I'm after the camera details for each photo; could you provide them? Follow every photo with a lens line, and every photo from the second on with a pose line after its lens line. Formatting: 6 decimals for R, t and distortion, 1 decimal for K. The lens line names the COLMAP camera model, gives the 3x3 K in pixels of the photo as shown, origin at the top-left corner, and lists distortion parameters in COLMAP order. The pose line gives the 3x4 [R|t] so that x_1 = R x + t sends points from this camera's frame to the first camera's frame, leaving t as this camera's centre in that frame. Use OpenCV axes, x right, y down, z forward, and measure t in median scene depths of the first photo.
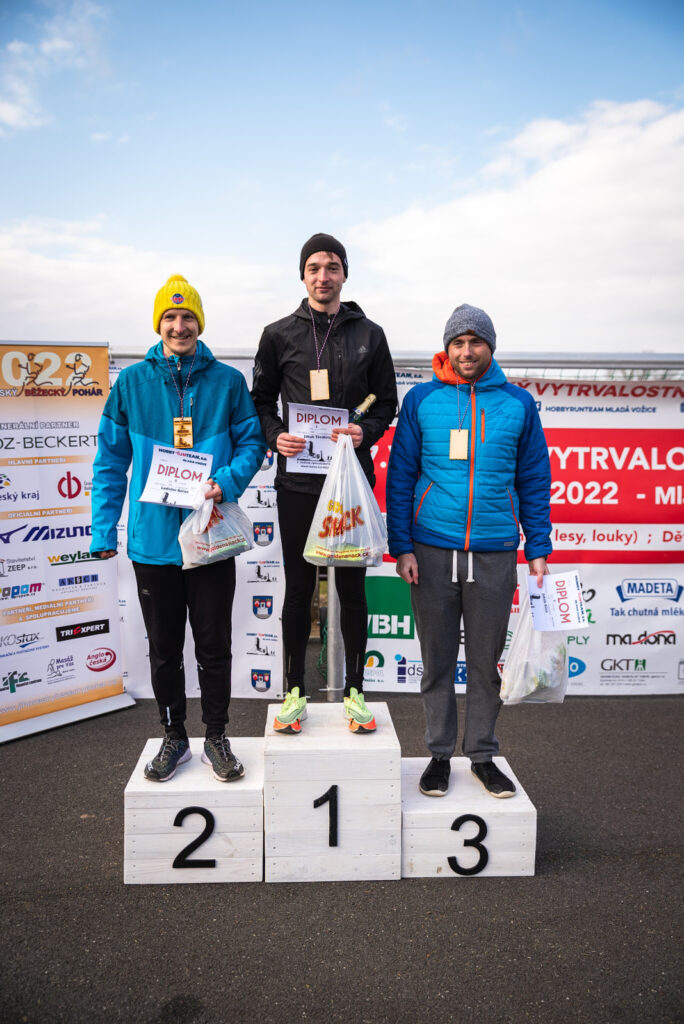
lens RADIAL K [[876.0, 0, 342.0], [0, 876.0, 509.5], [0, 0, 1]] dist [-0.005626, 0.008765]
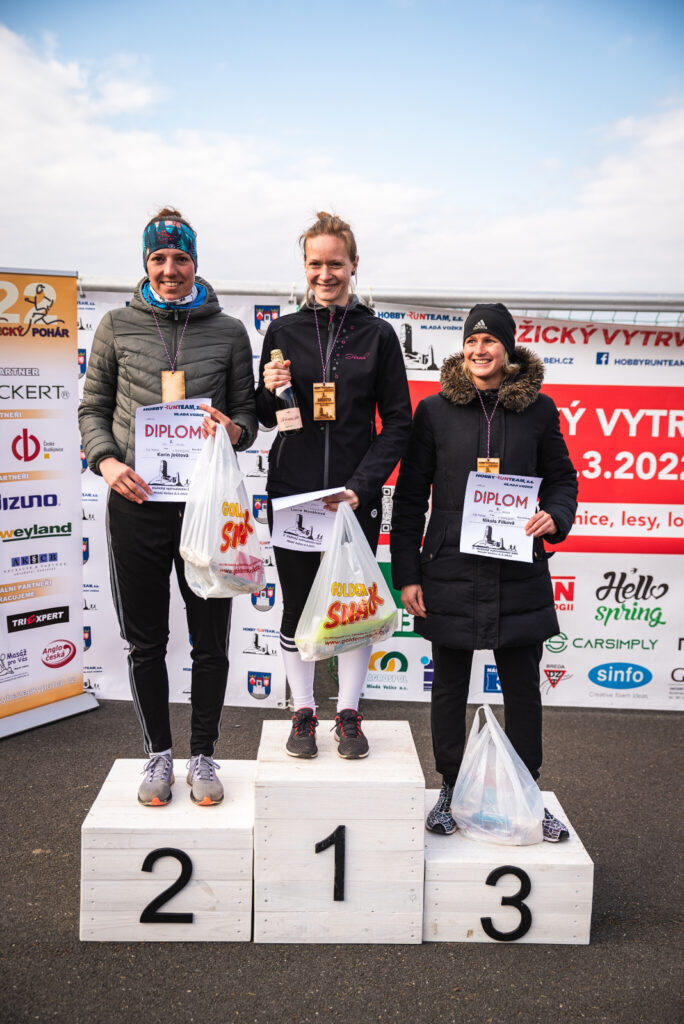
lens RADIAL K [[1021.6, 0, 343.0], [0, 1021.6, 516.5], [0, 0, 1]] dist [0.017983, 0.032772]
pose [[0.999581, 0.019469, -0.021406, 0.007007], [-0.018652, 0.999114, 0.037739, -0.004640], [0.022122, -0.037324, 0.999058, 0.068876]]
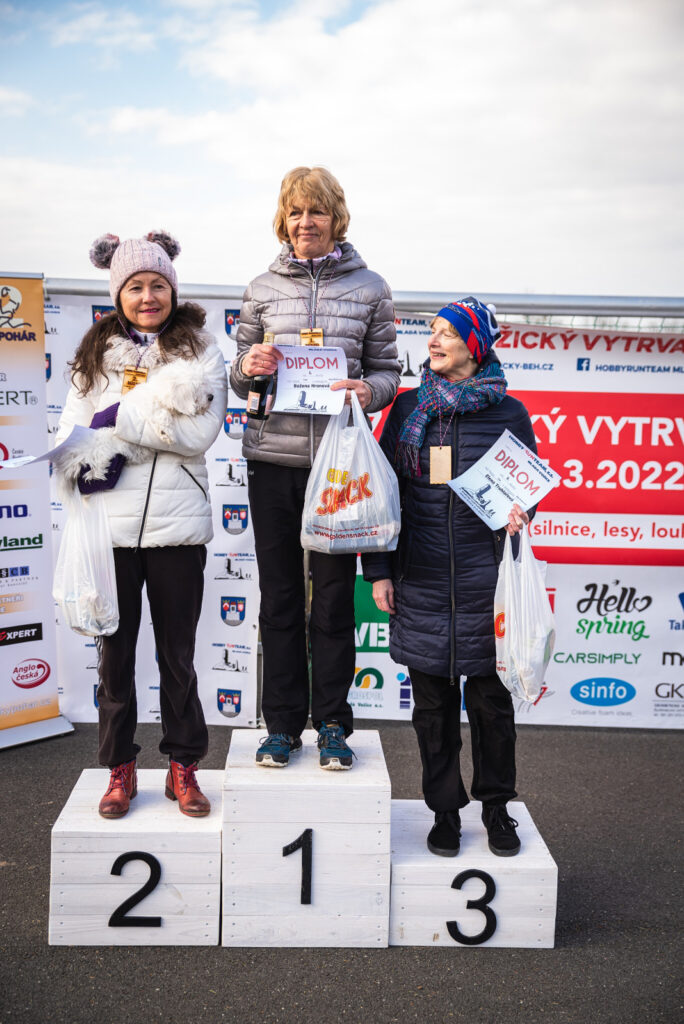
lens RADIAL K [[1139.2, 0, 332.2], [0, 1139.2, 512.5], [0, 0, 1]] dist [0.049396, 0.010268]
pose [[0.999681, 0.020352, -0.014960, 0.022719], [-0.020035, 0.999578, 0.021056, -0.003076], [0.015382, -0.020749, 0.999666, -0.058714]]
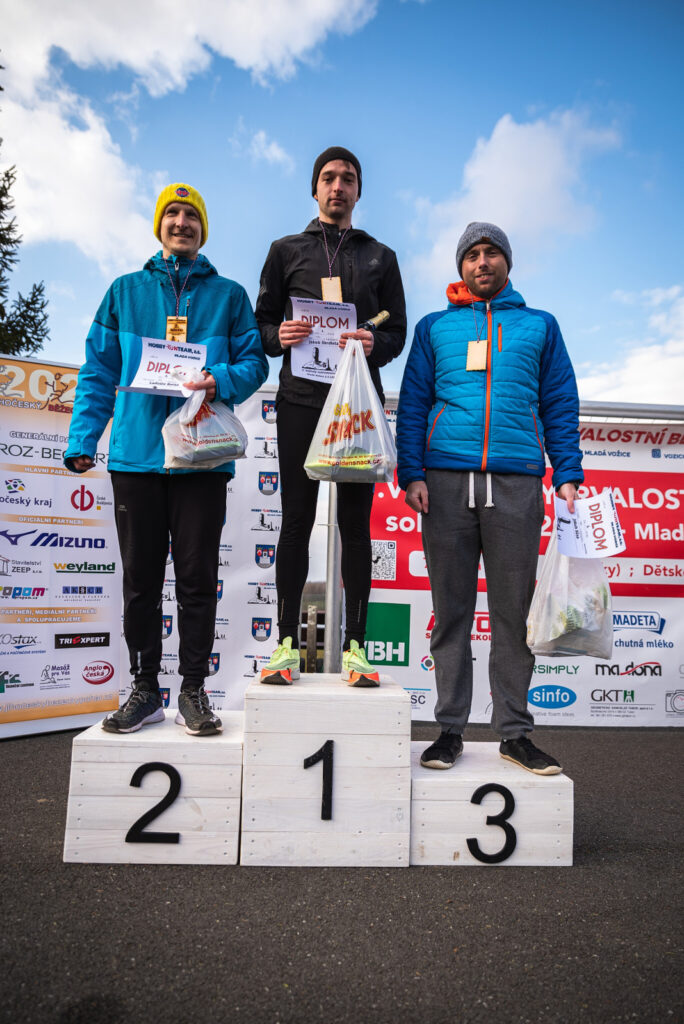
lens RADIAL K [[683.0, 0, 344.8], [0, 683.0, 508.4], [0, 0, 1]] dist [-0.074787, 0.065954]
pose [[0.999595, 0.026985, 0.009059, -0.006349], [-0.024553, 0.978403, -0.205244, 0.226926], [-0.014402, 0.204938, 0.978669, 0.326912]]
